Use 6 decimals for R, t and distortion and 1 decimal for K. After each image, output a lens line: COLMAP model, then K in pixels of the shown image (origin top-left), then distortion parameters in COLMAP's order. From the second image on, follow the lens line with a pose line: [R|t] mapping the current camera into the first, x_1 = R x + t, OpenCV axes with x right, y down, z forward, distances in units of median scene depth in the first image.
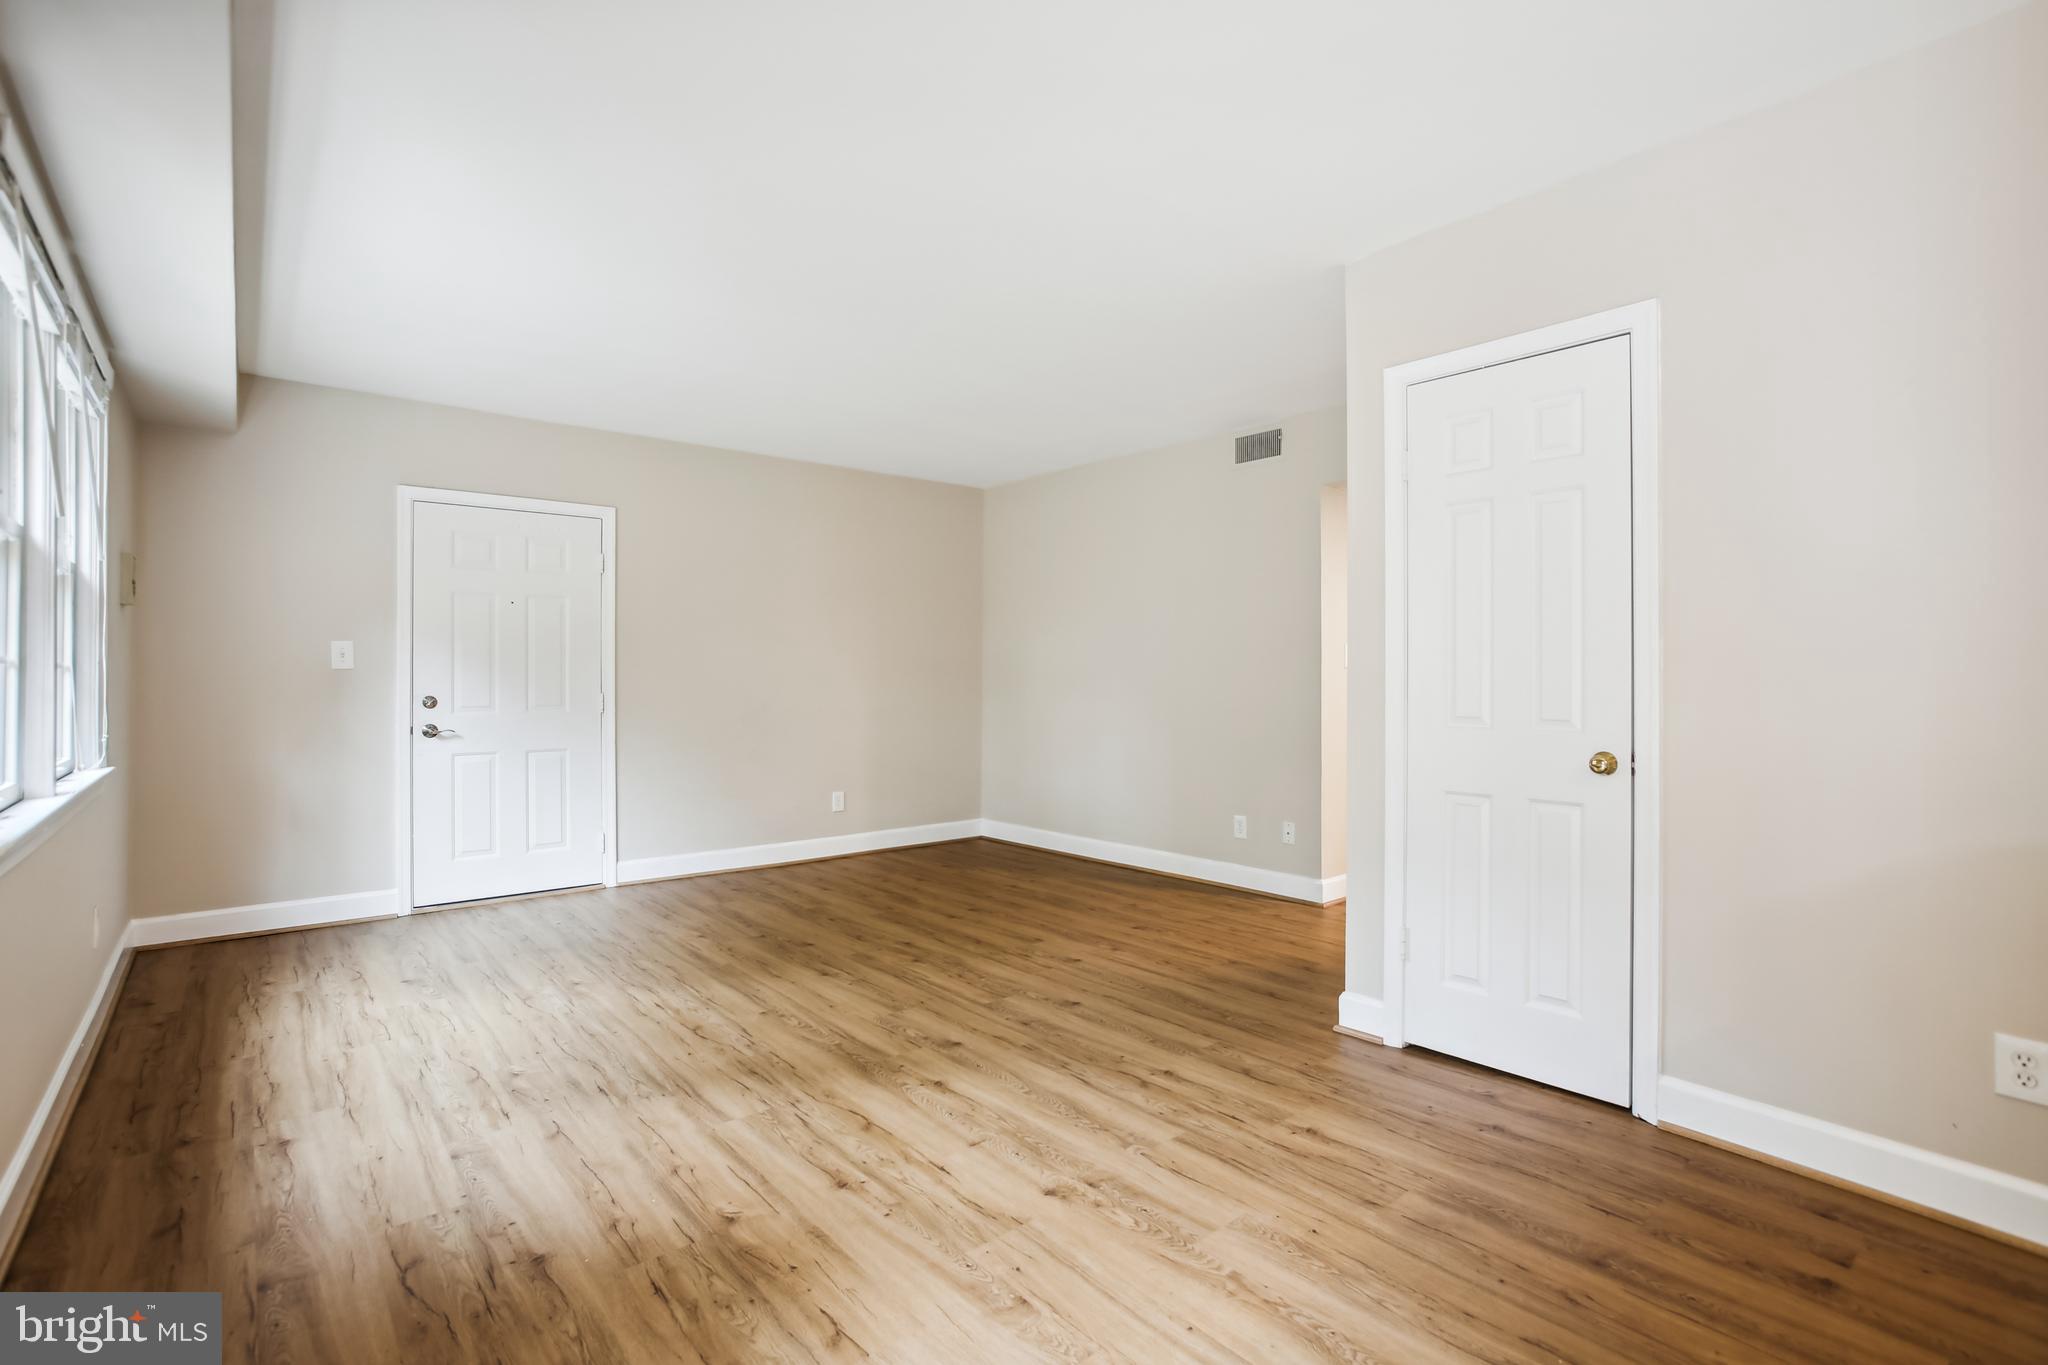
lens RADIAL K [[949.3, 0, 1013.0], [0, 949.3, 672.4], [0, 0, 1]] dist [-0.052043, 0.029680]
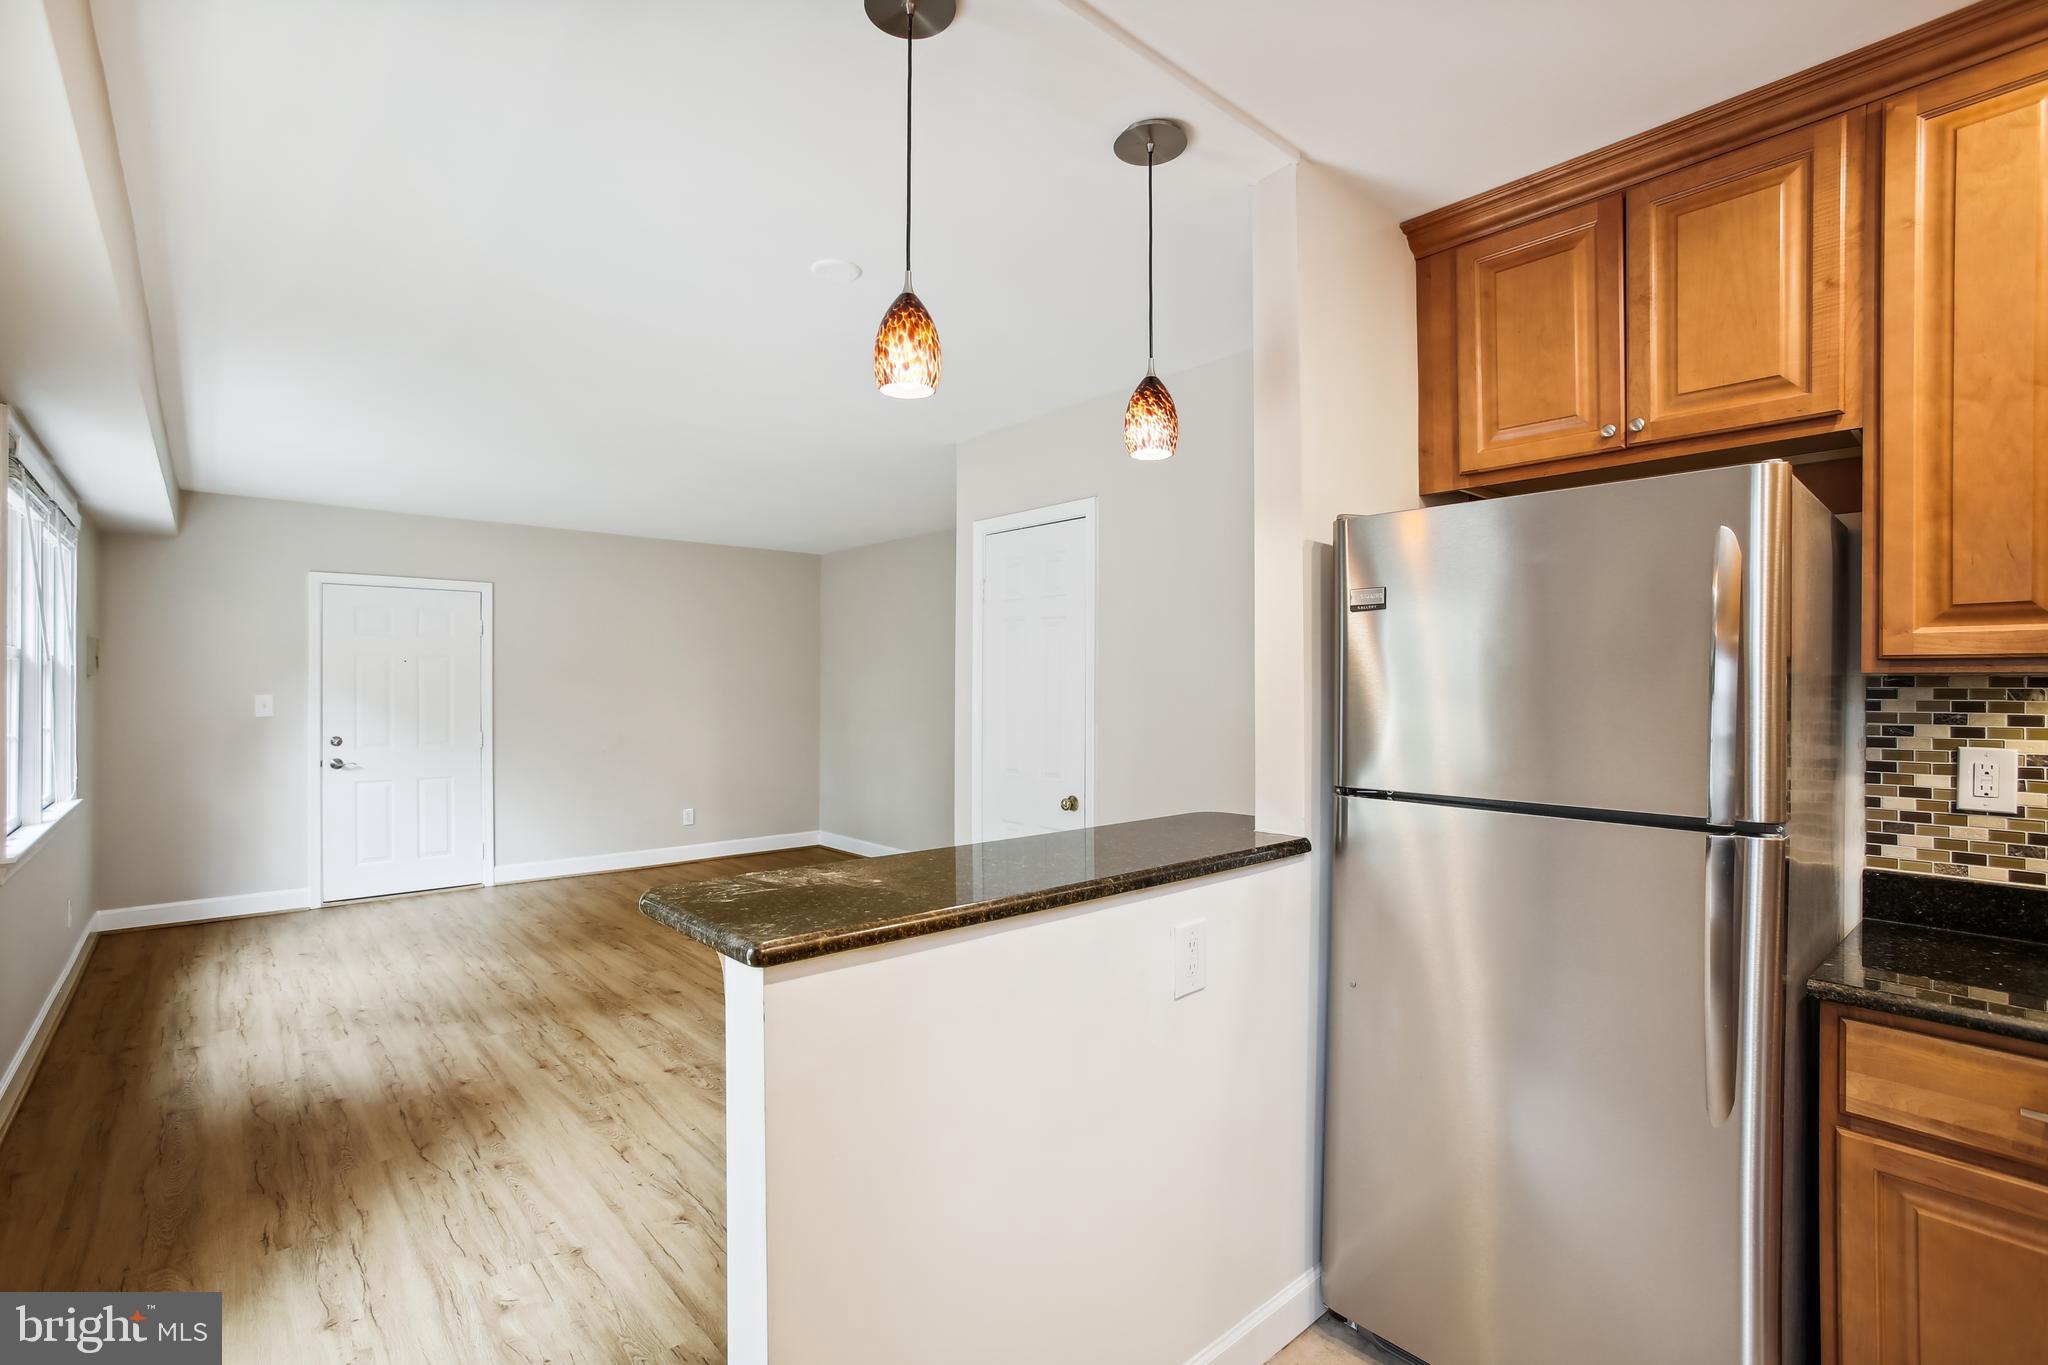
lens RADIAL K [[935.6, 0, 1018.2], [0, 935.6, 681.4], [0, 0, 1]] dist [-0.057819, 0.026645]
pose [[0.999559, 0.001205, 0.029687, 0.457403], [-0.001291, 0.999995, 0.002872, -0.092908], [-0.029684, -0.002909, 0.999555, -0.464147]]
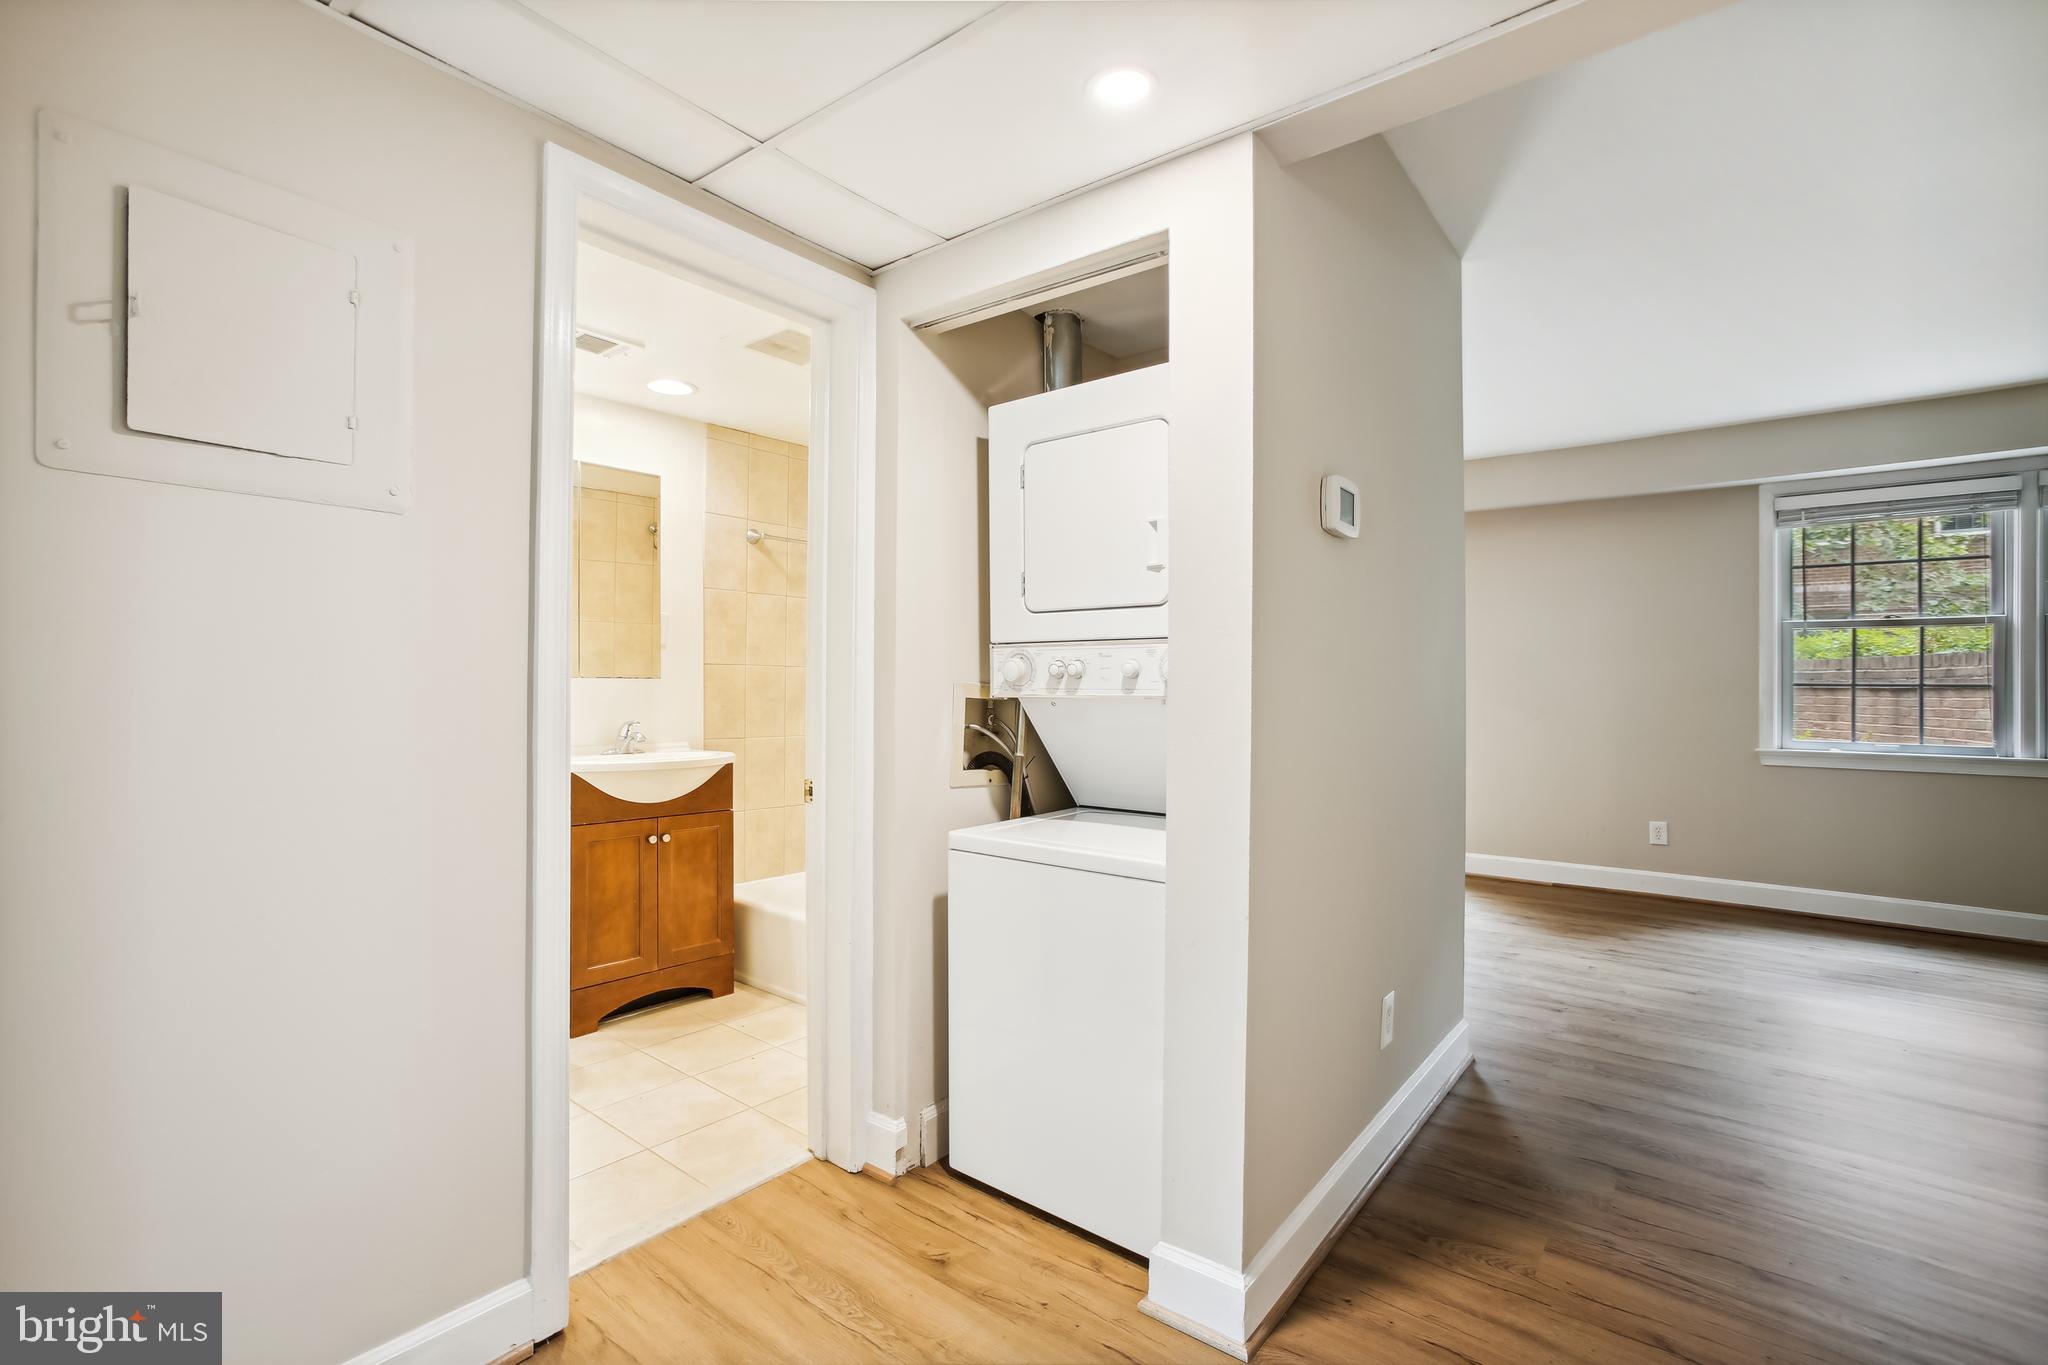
lens RADIAL K [[949.3, 0, 1013.0], [0, 949.3, 672.4], [0, 0, 1]] dist [-0.052043, 0.029680]
pose [[-0.978904, -0.012817, -0.203918, 1.126958], [-0.008381, 0.999709, -0.022600, 0.016726], [0.204149, -0.020414, -0.978727, 2.075746]]
